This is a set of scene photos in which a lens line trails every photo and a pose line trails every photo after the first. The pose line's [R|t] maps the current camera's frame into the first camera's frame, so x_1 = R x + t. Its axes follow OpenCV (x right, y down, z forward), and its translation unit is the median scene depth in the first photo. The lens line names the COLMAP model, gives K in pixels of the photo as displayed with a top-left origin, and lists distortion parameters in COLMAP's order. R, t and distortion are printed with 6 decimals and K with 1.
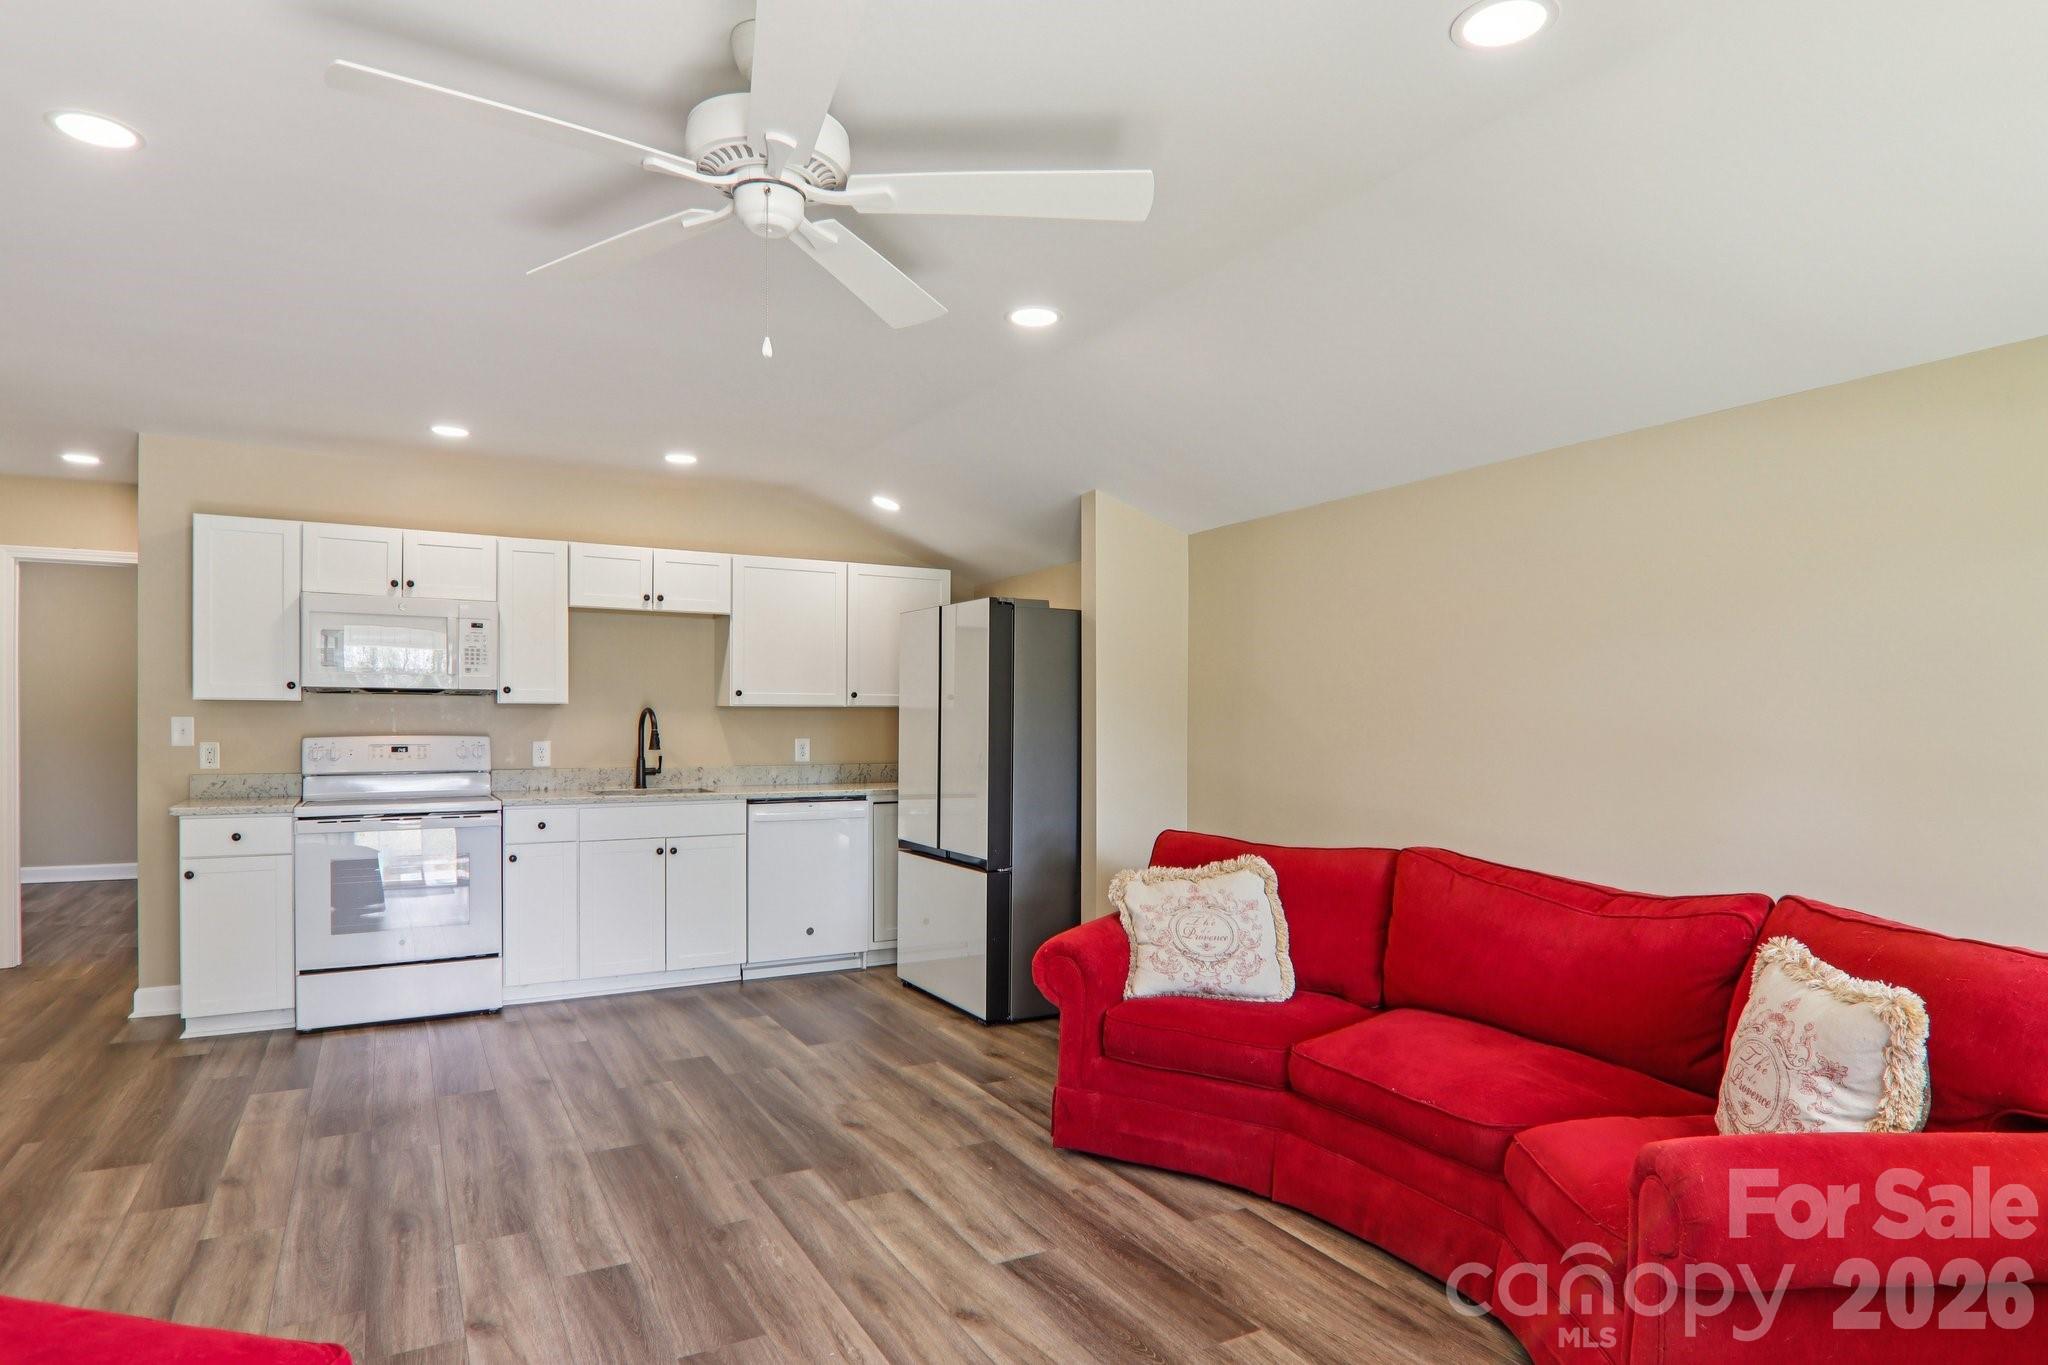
lens RADIAL K [[1160.4, 0, 1021.3], [0, 1160.4, 718.9], [0, 0, 1]] dist [0.004783, -0.020774]
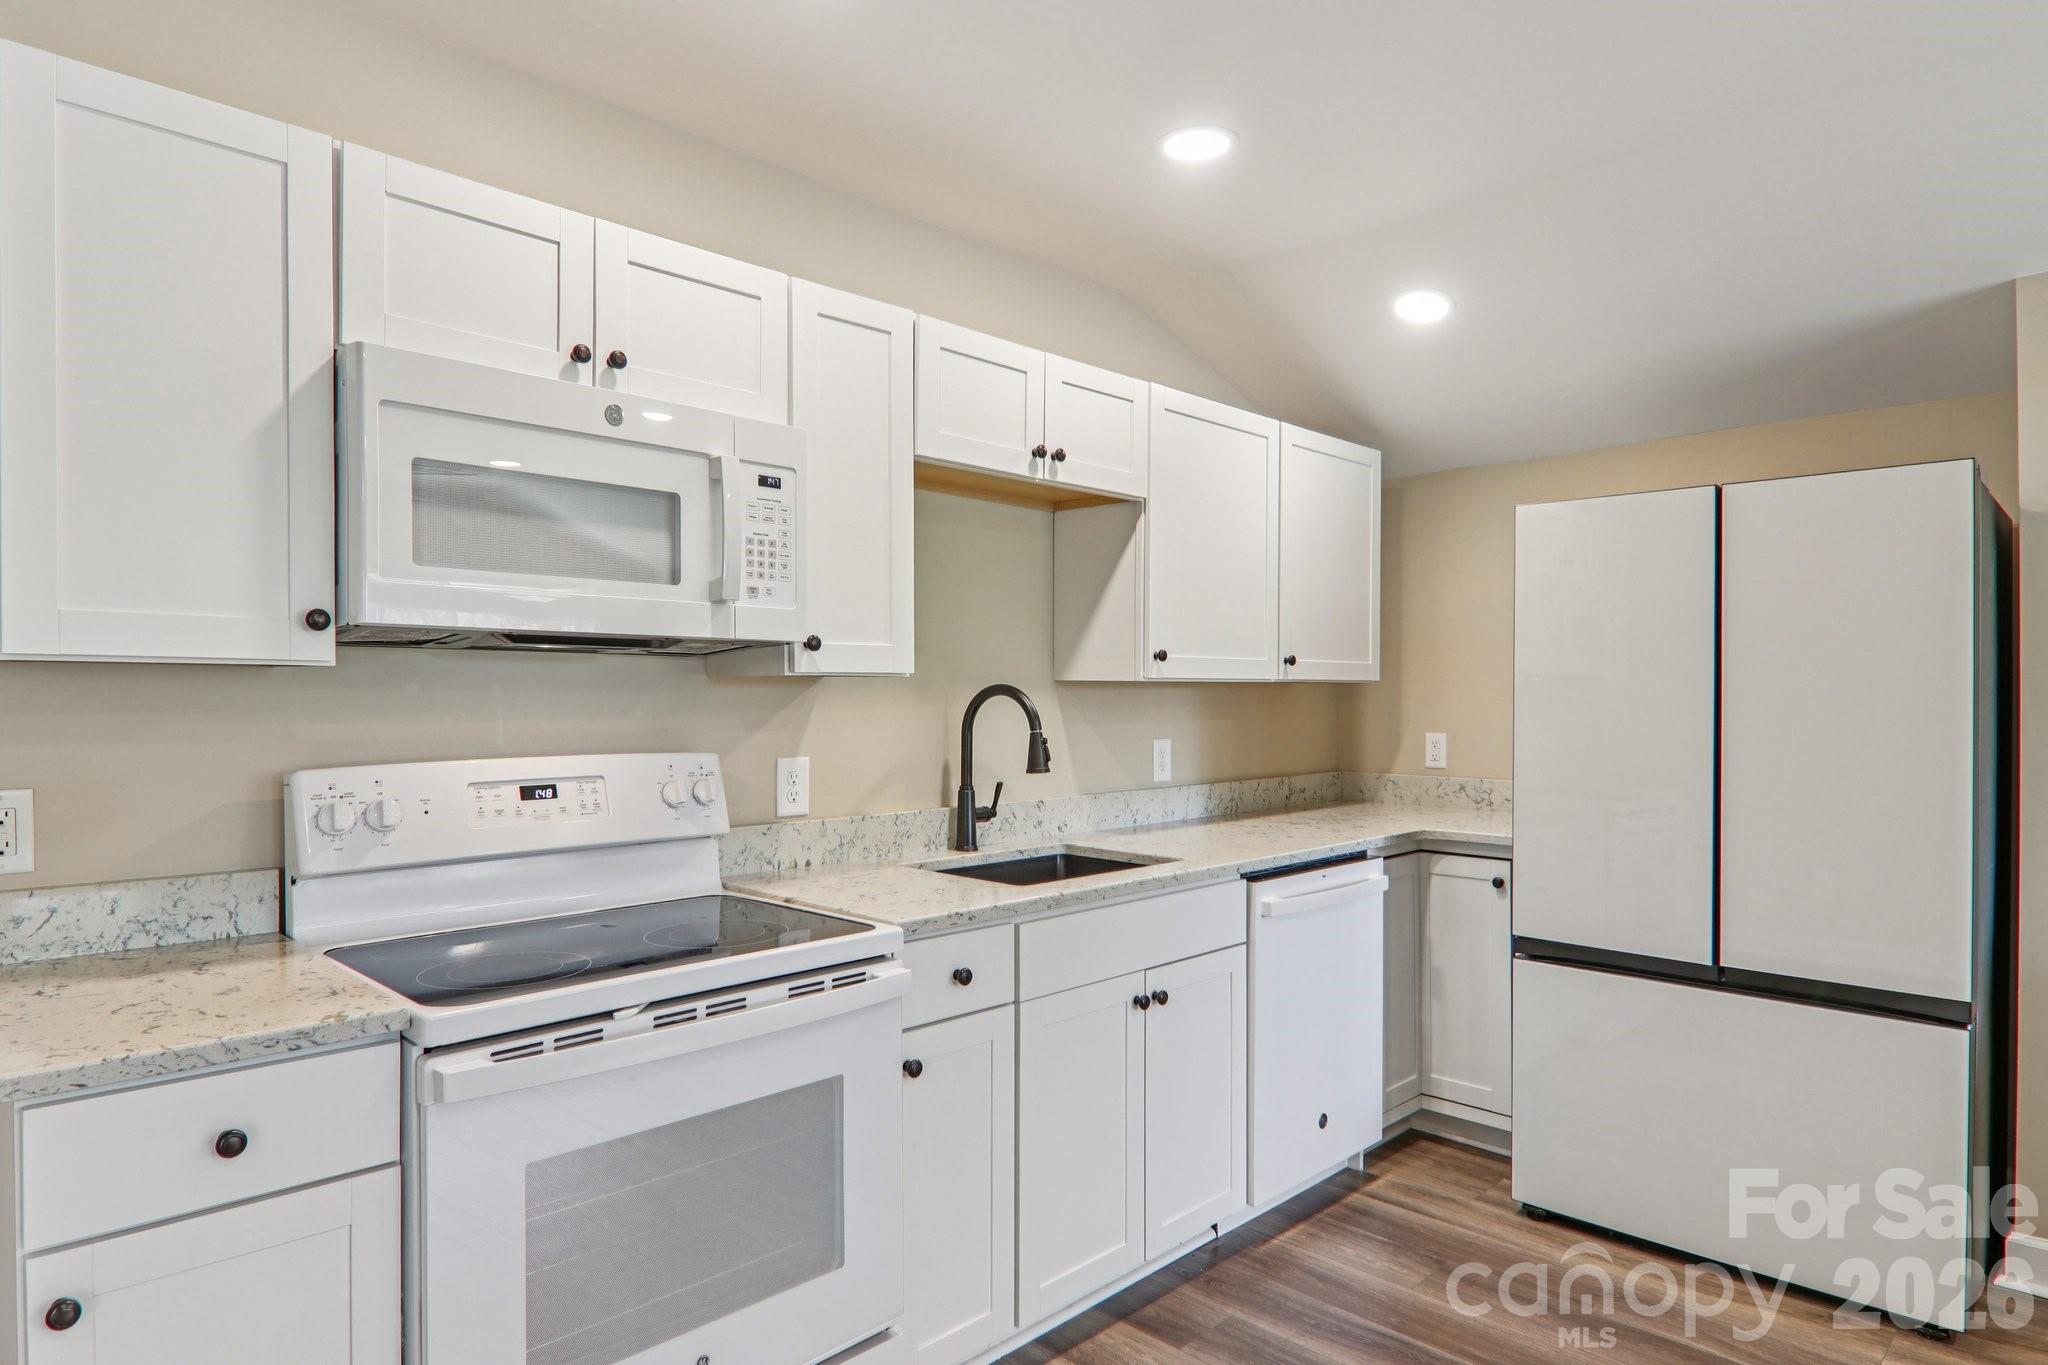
lens RADIAL K [[1160.4, 0, 999.2], [0, 1160.4, 683.1], [0, 0, 1]] dist [0.004783, -0.020774]
pose [[0.964024, -0.000109, 0.265816, -0.514553], [0.002014, 0.999974, -0.006892, -0.007934], [-0.265809, 0.007180, 0.963999, 0.609088]]
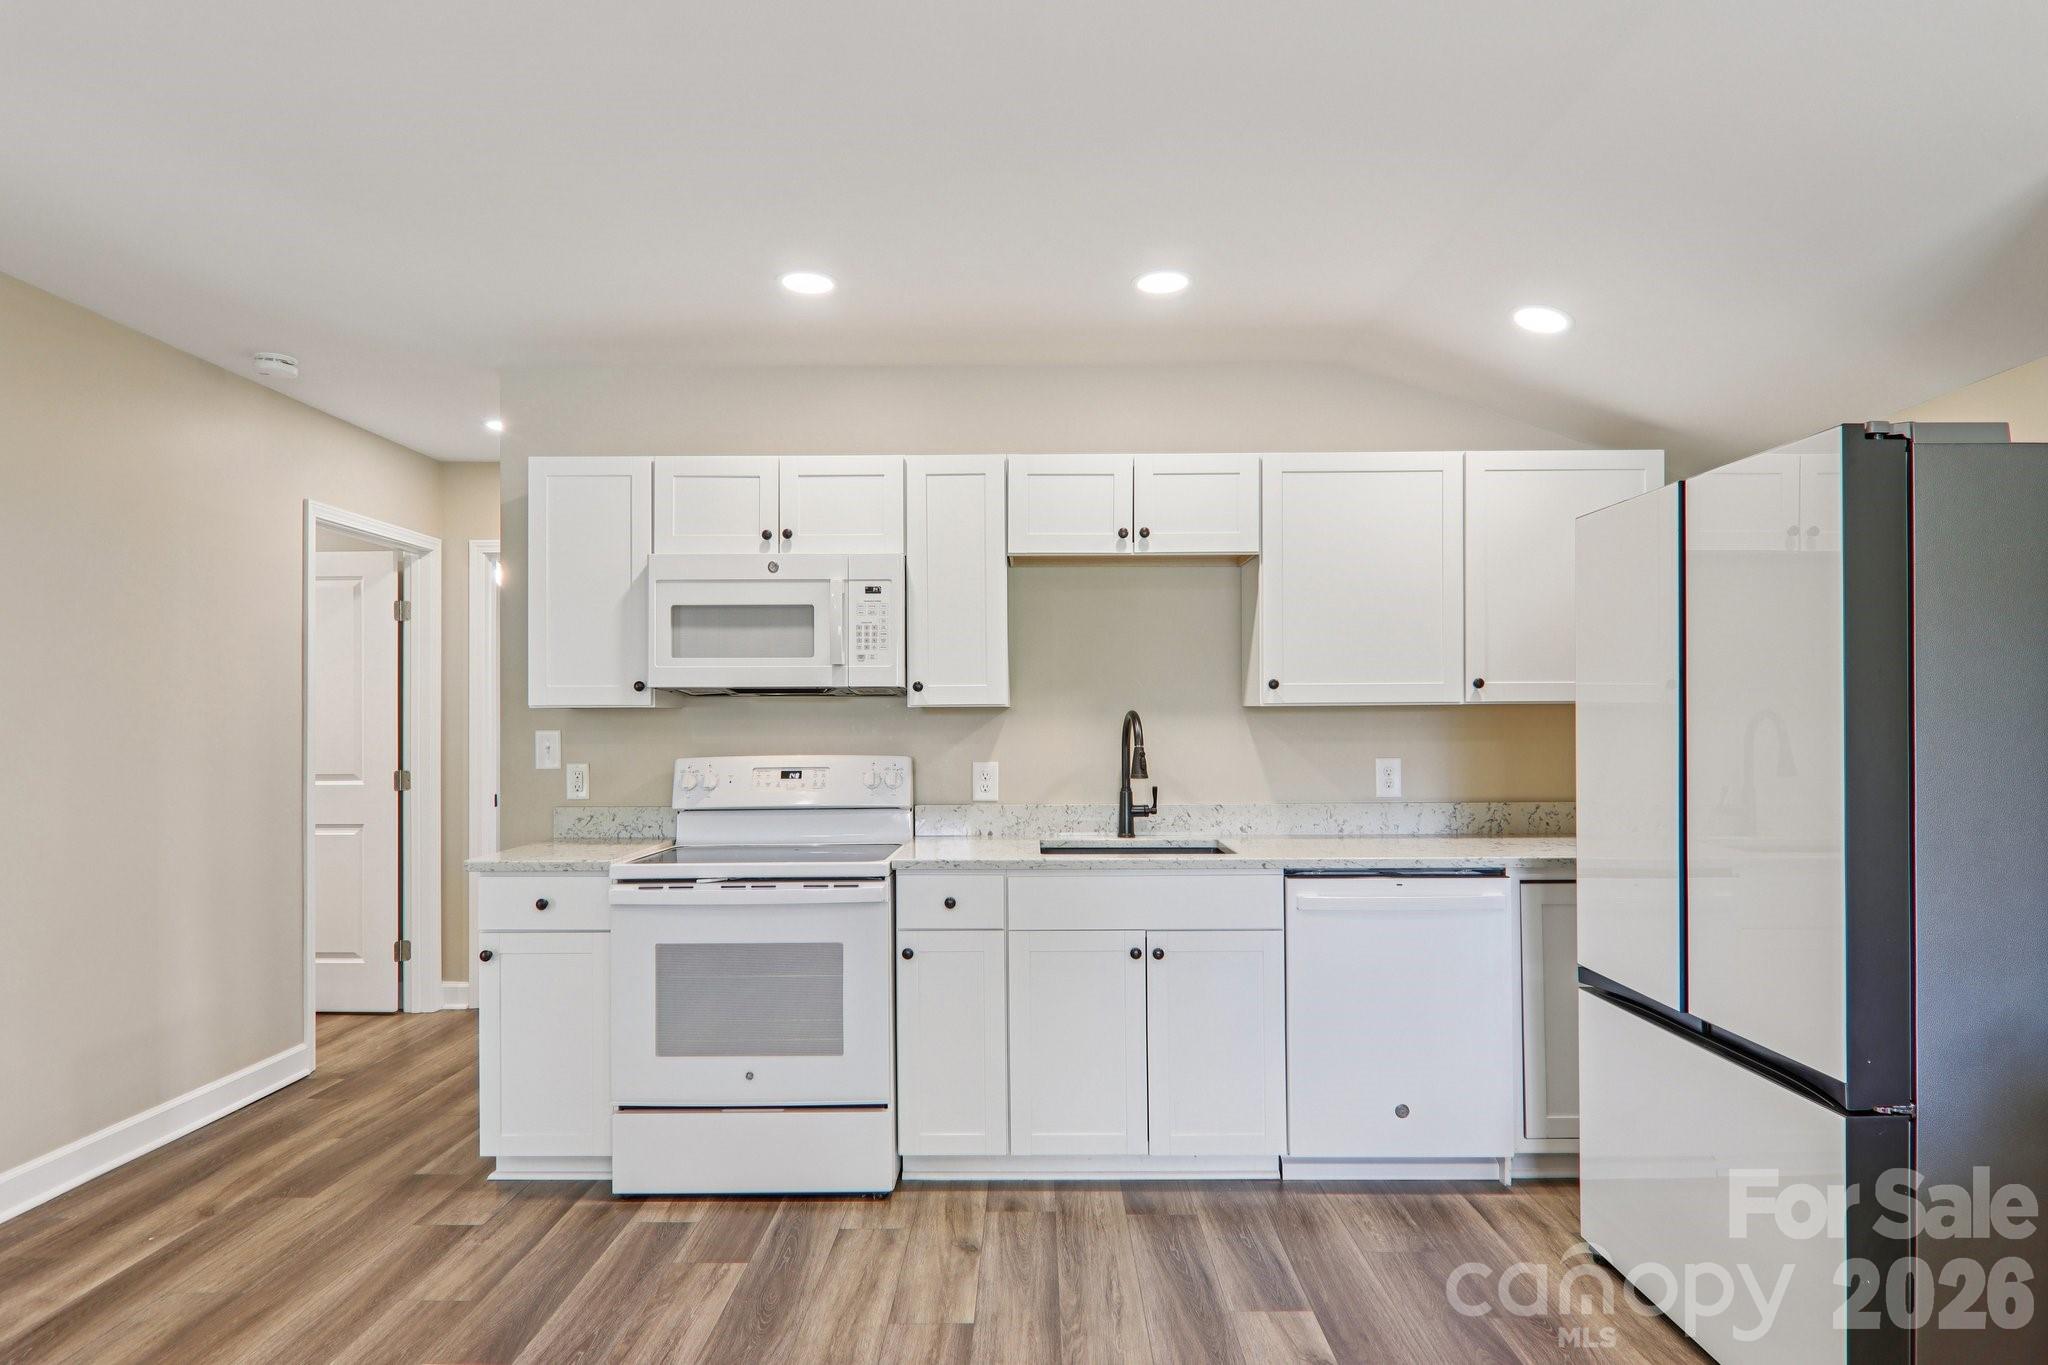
lens RADIAL K [[1160.4, 0, 1020.8], [0, 1160.4, 703.2], [0, 0, 1]] dist [0.004783, -0.020774]
pose [[0.870716, -0.015504, -0.491541, -0.073425], [0.008684, 0.999832, -0.016153, -0.004540], [0.491709, 0.009796, 0.870704, 0.480206]]
